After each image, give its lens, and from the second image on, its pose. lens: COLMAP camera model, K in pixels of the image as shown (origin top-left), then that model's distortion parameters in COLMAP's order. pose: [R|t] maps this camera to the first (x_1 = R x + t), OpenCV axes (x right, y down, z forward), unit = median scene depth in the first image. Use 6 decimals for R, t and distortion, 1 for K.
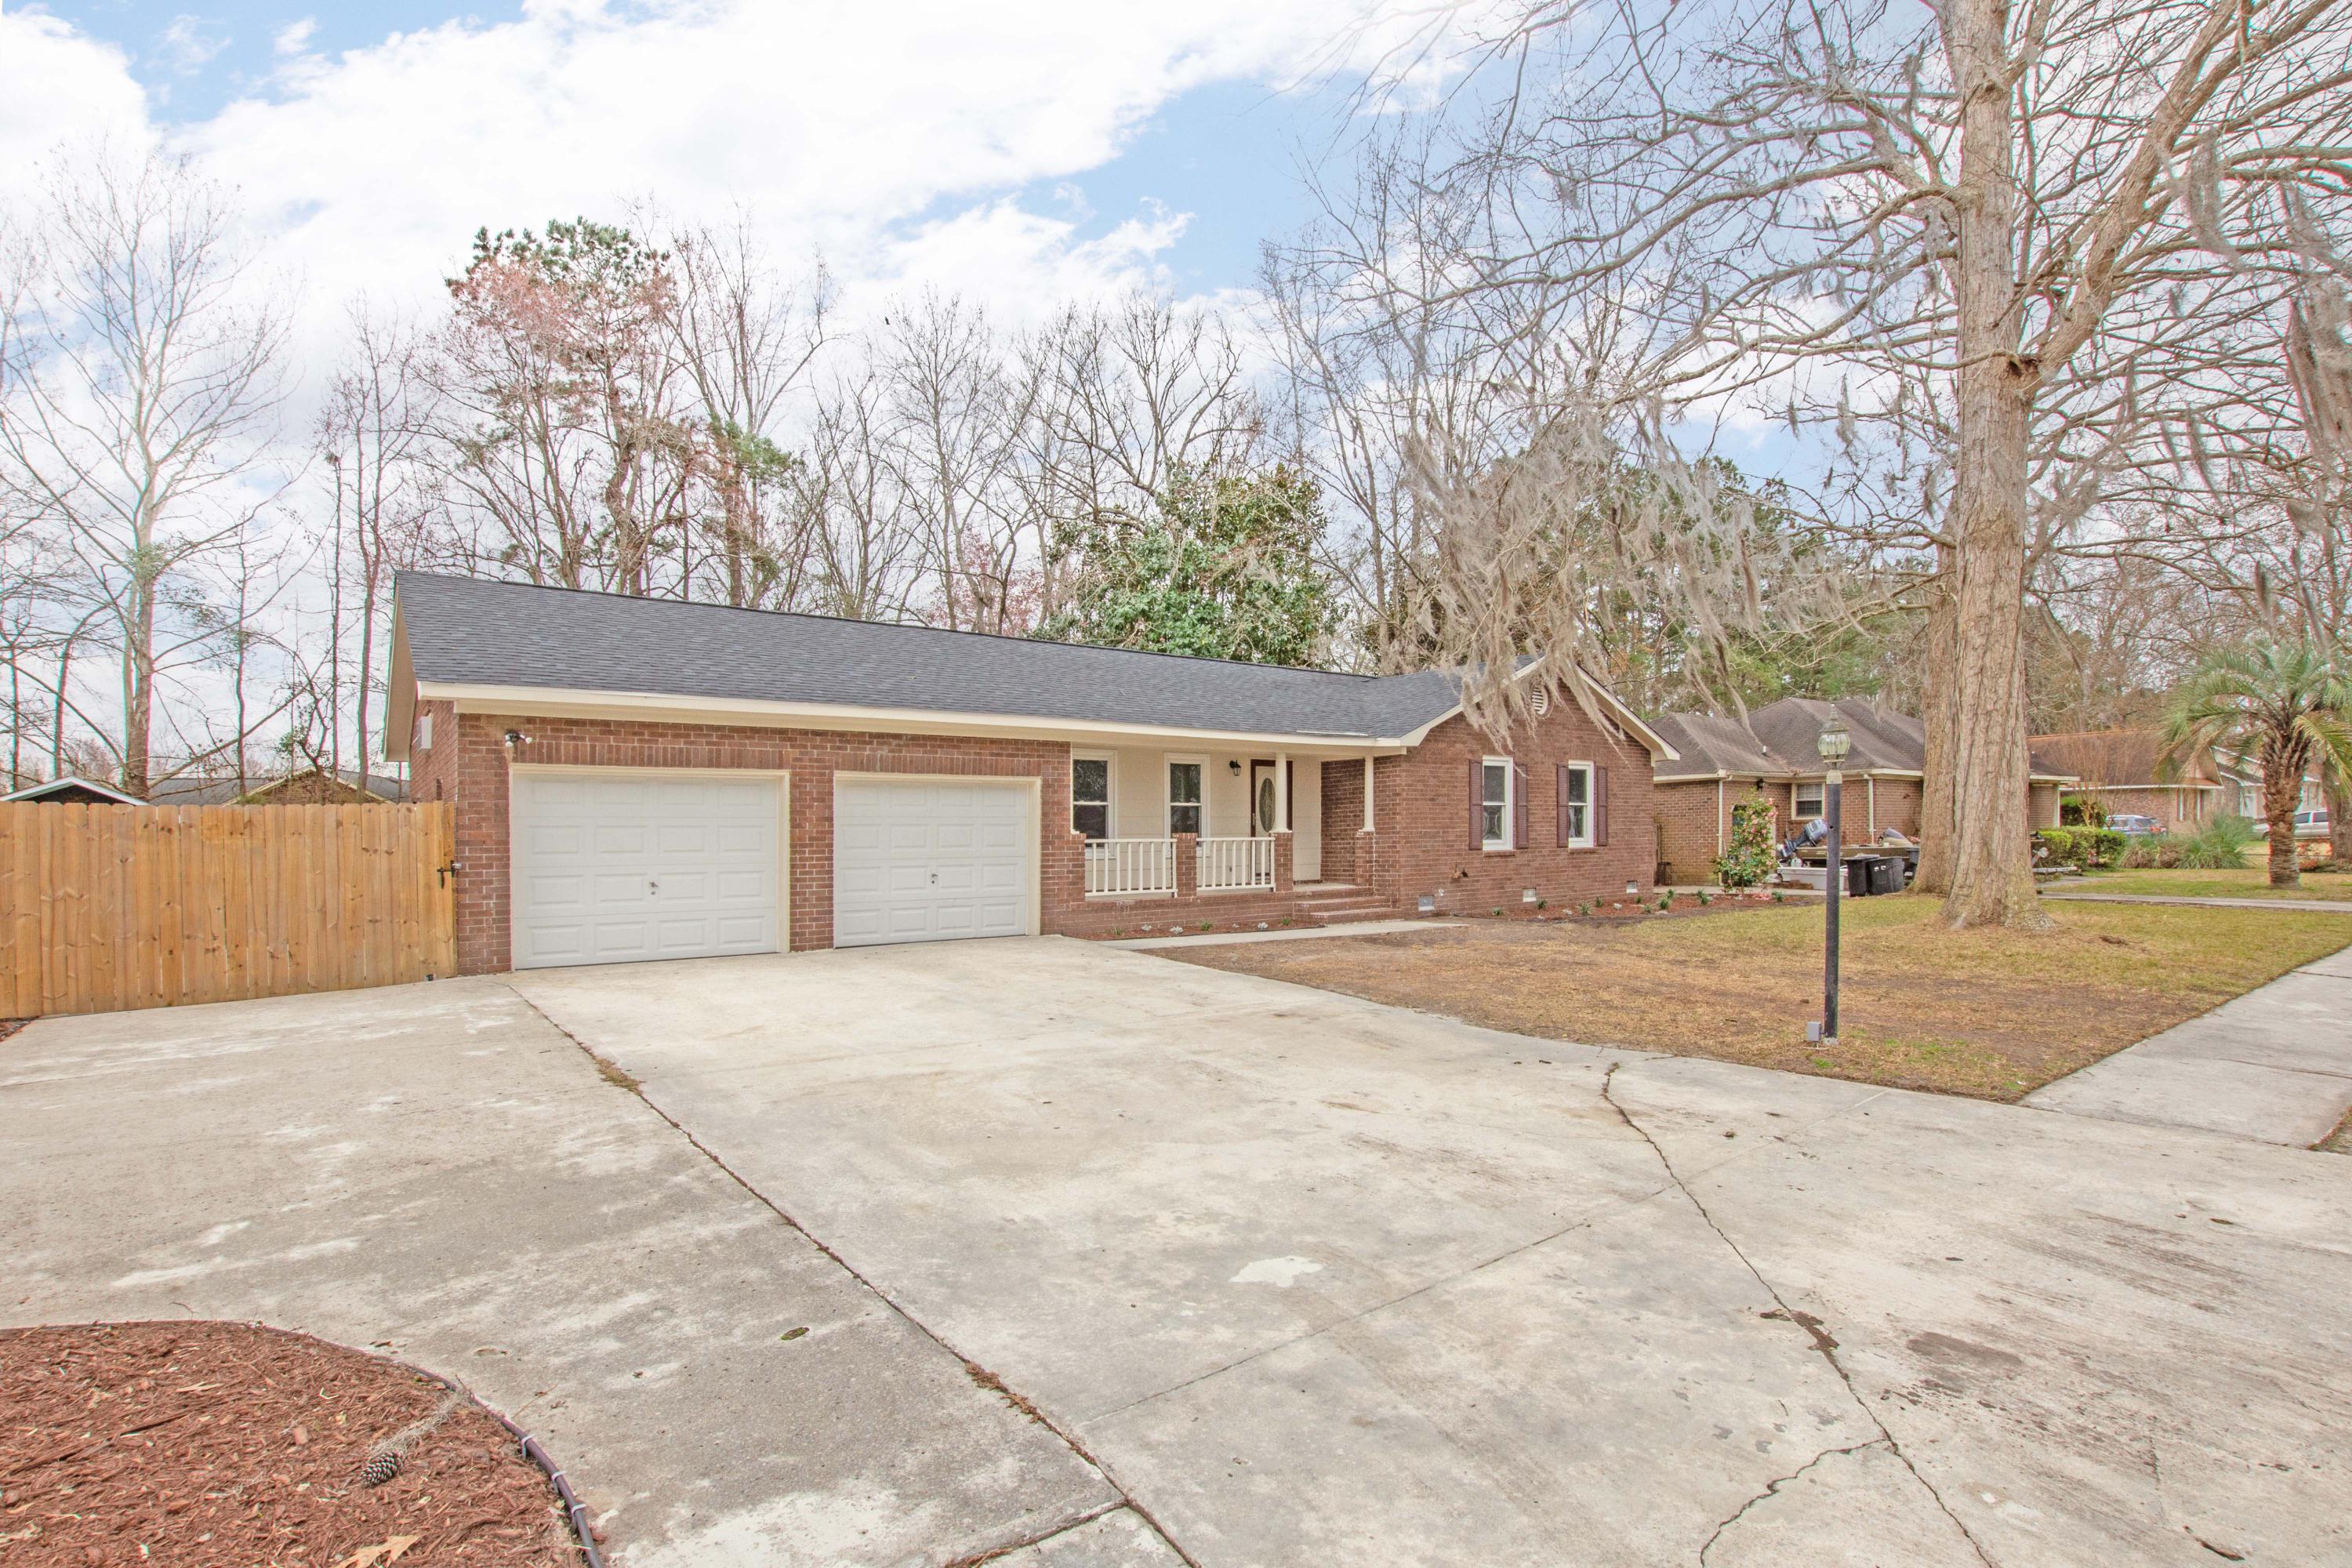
lens RADIAL K [[1118.3, 0, 1188.5], [0, 1118.3, 819.4], [0, 0, 1]] dist [-0.021916, 0.000054]
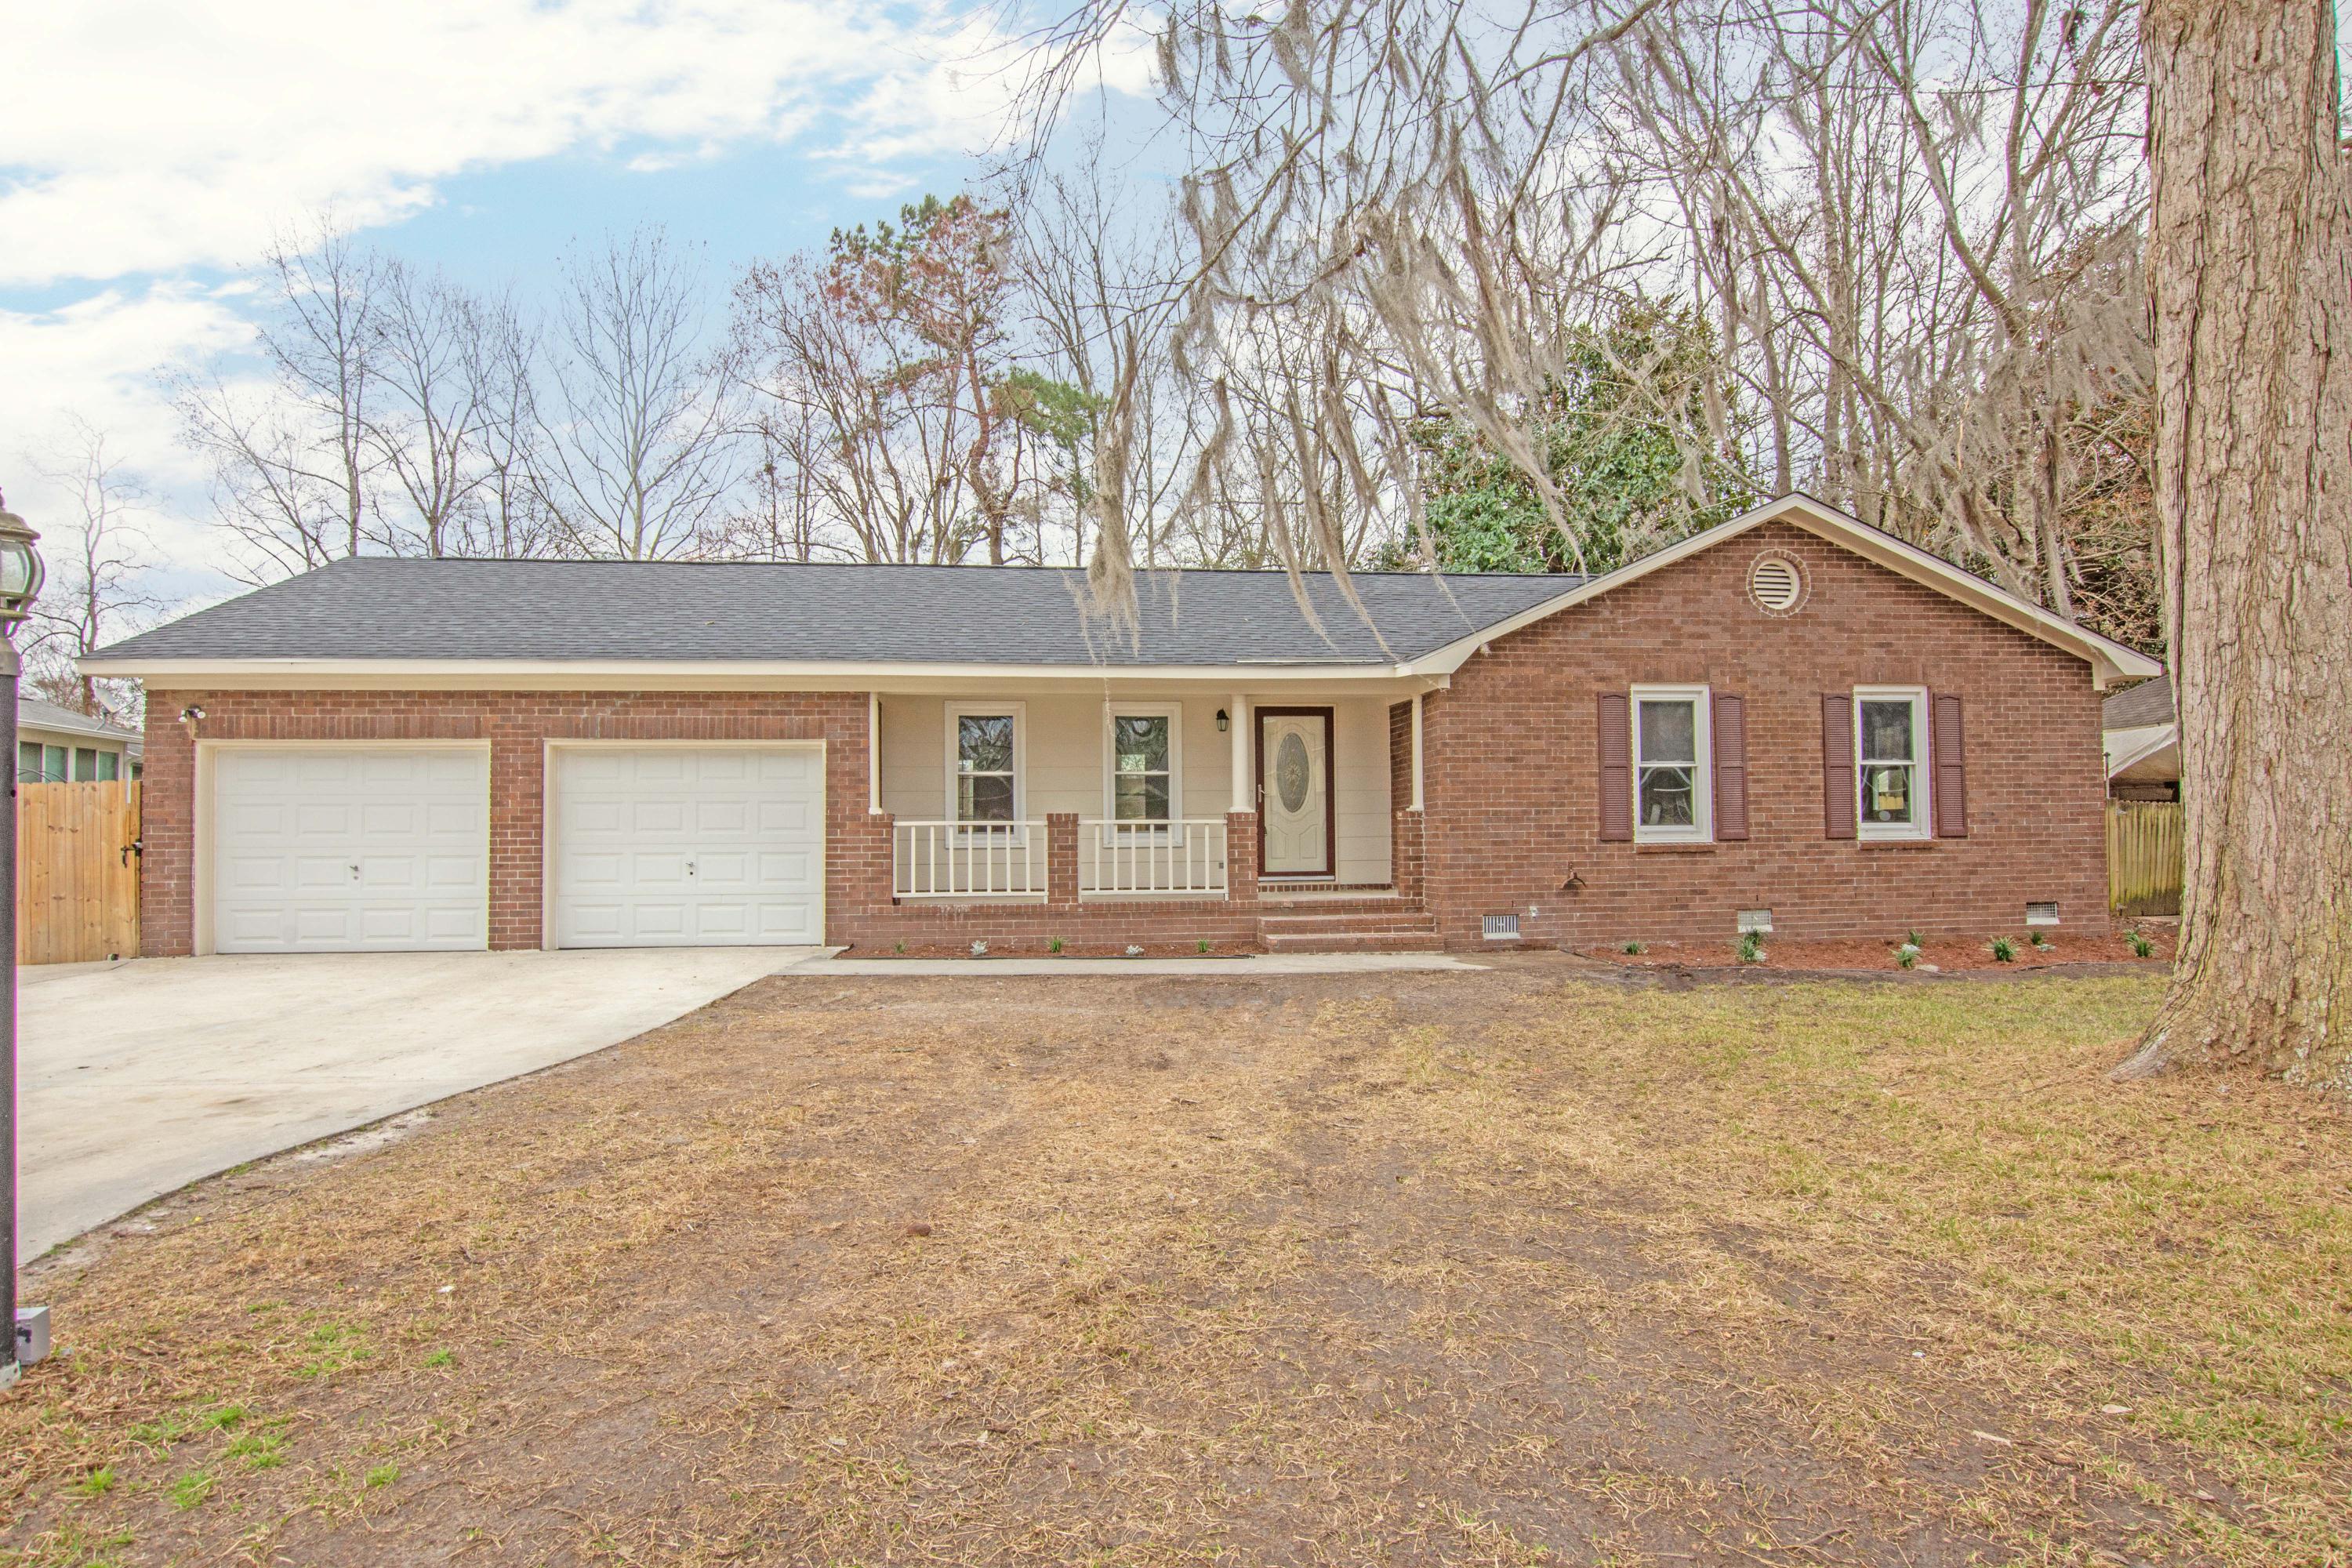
lens RADIAL K [[1254.9, 0, 1169.1], [0, 1254.9, 760.4], [0, 0, 1]] dist [-0.016841, 0.000607]
pose [[0.858185, -0.020842, -0.512918, 0.580368], [0.005035, 0.999469, -0.032188, 0.006026], [0.513316, 0.025041, 0.857834, 0.436058]]
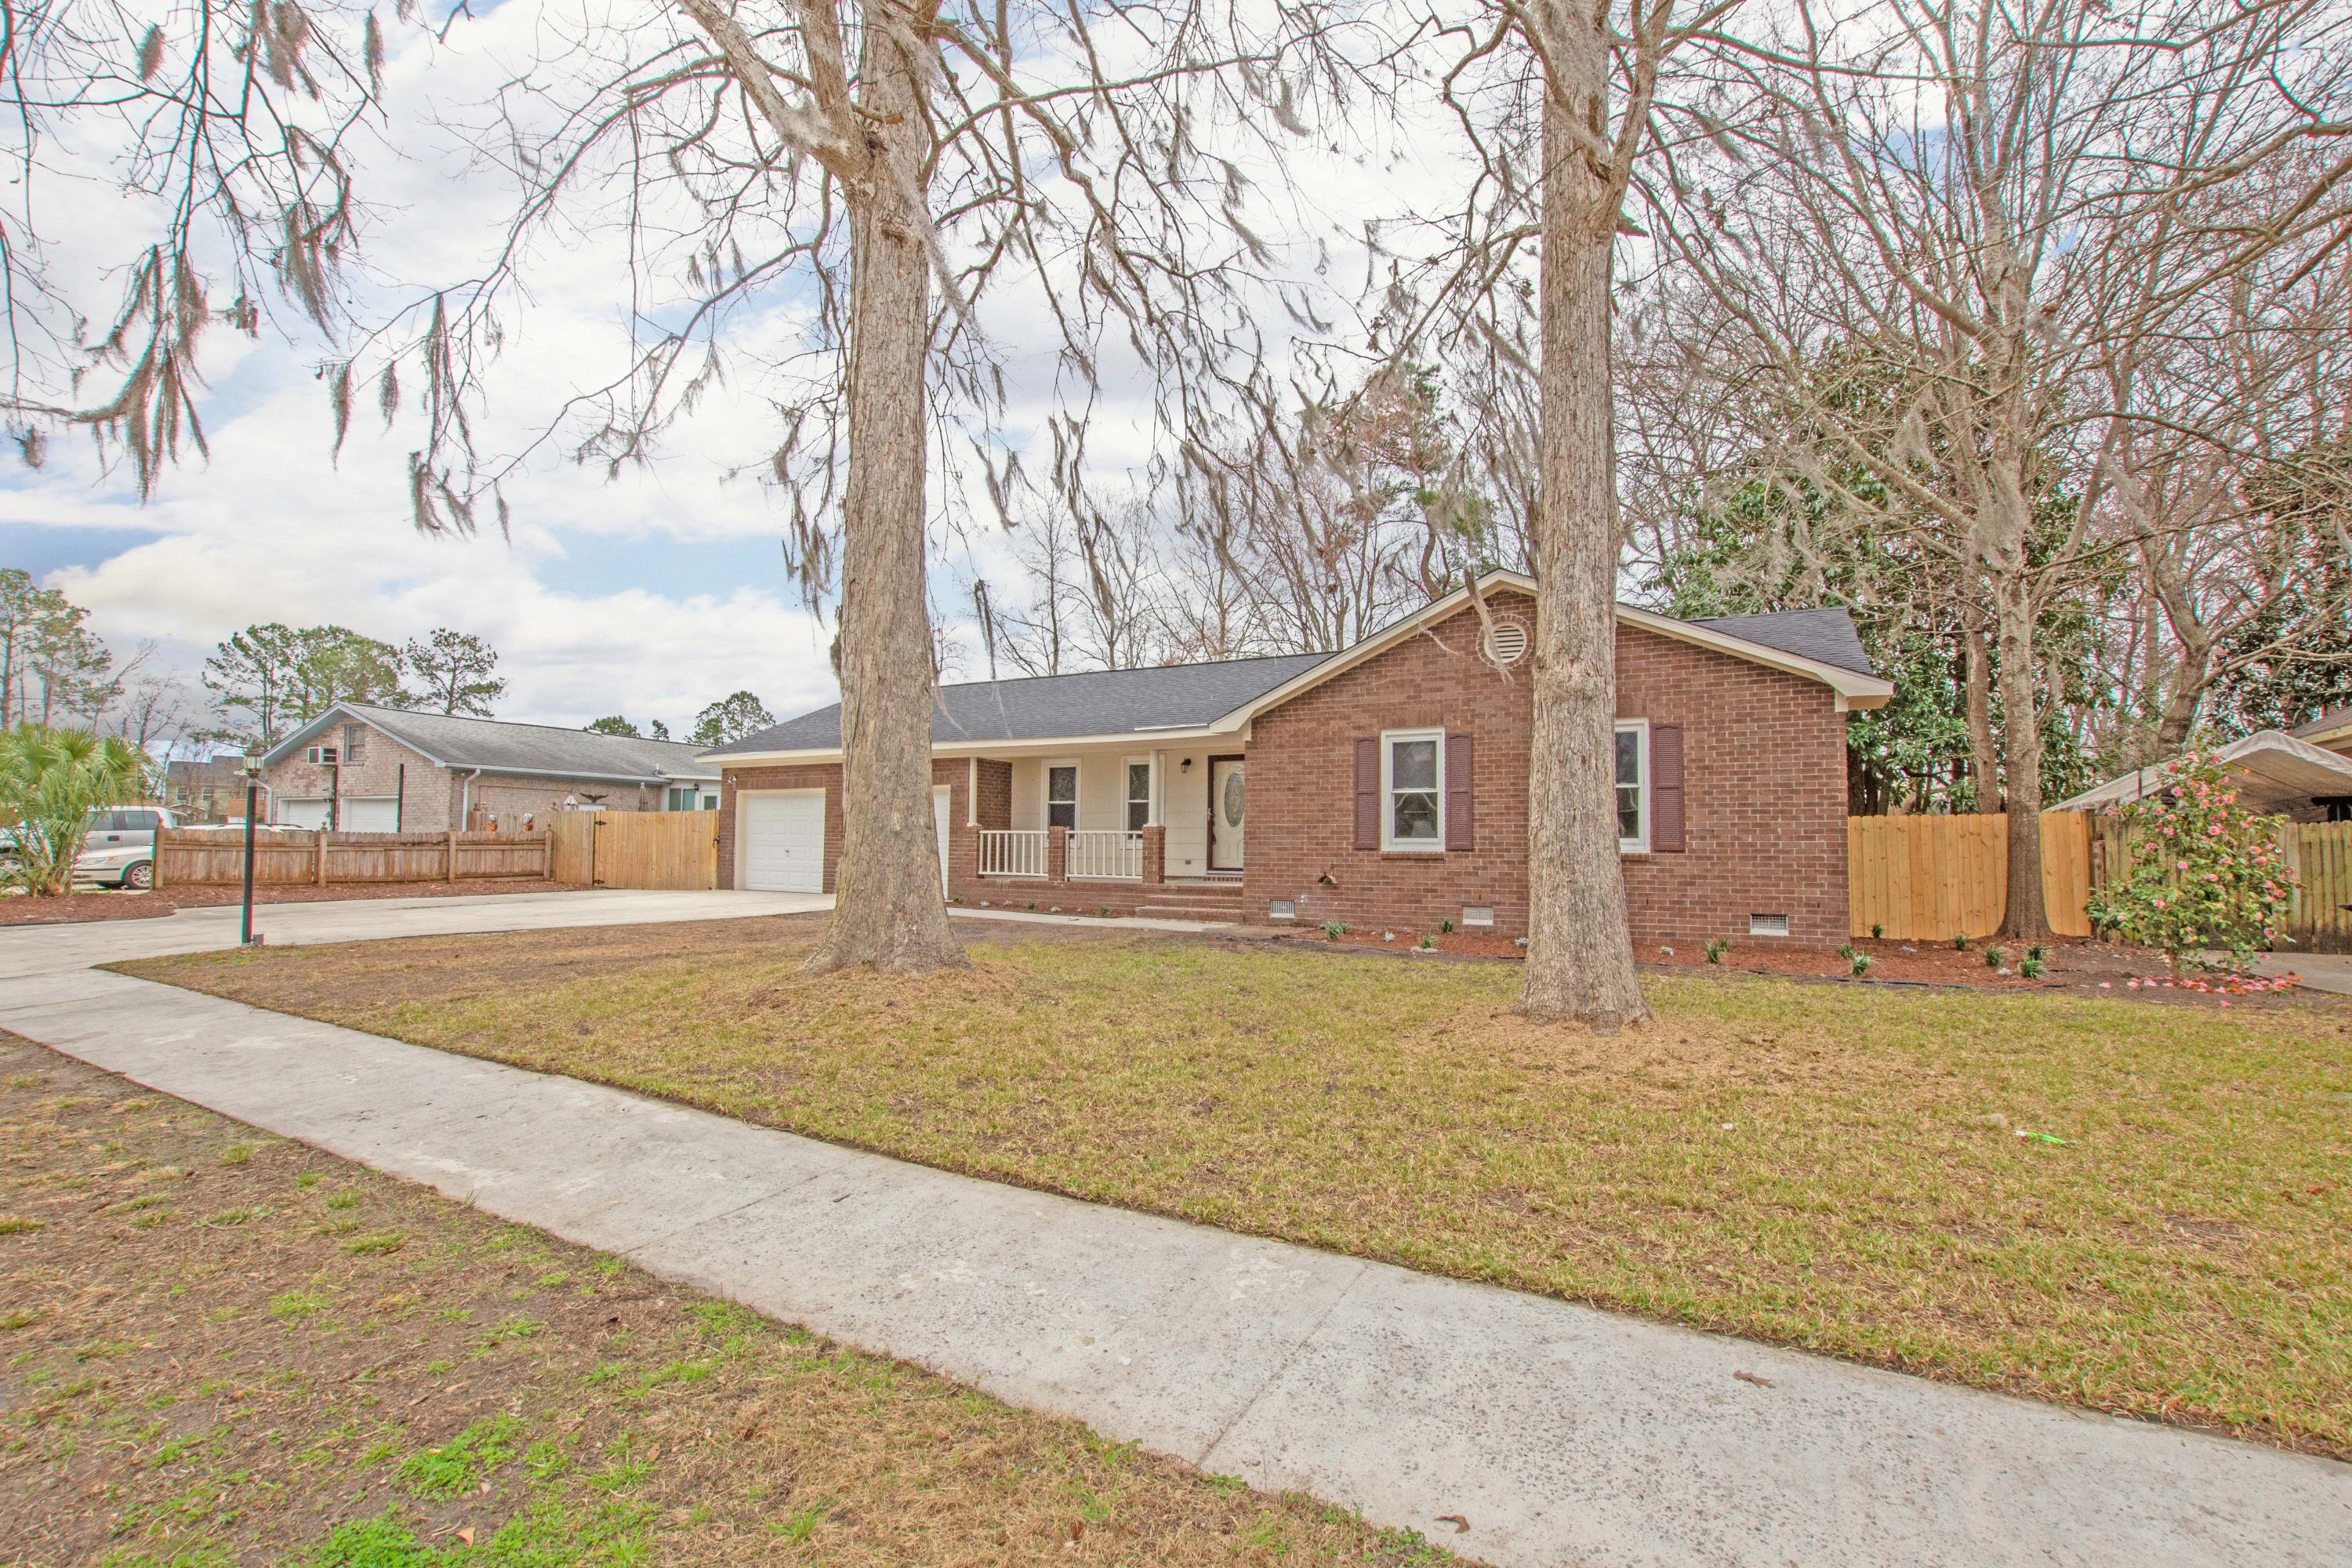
lens RADIAL K [[1018.4, 0, 1161.7], [0, 1018.4, 798.3], [0, 0, 1]] dist [-0.036374, -0.000167]
pose [[0.400120, -0.025774, -0.916100, 1.263650], [0.001115, 0.999617, -0.027637, 0.015212], [0.916462, 0.010037, 0.399996, 0.840965]]
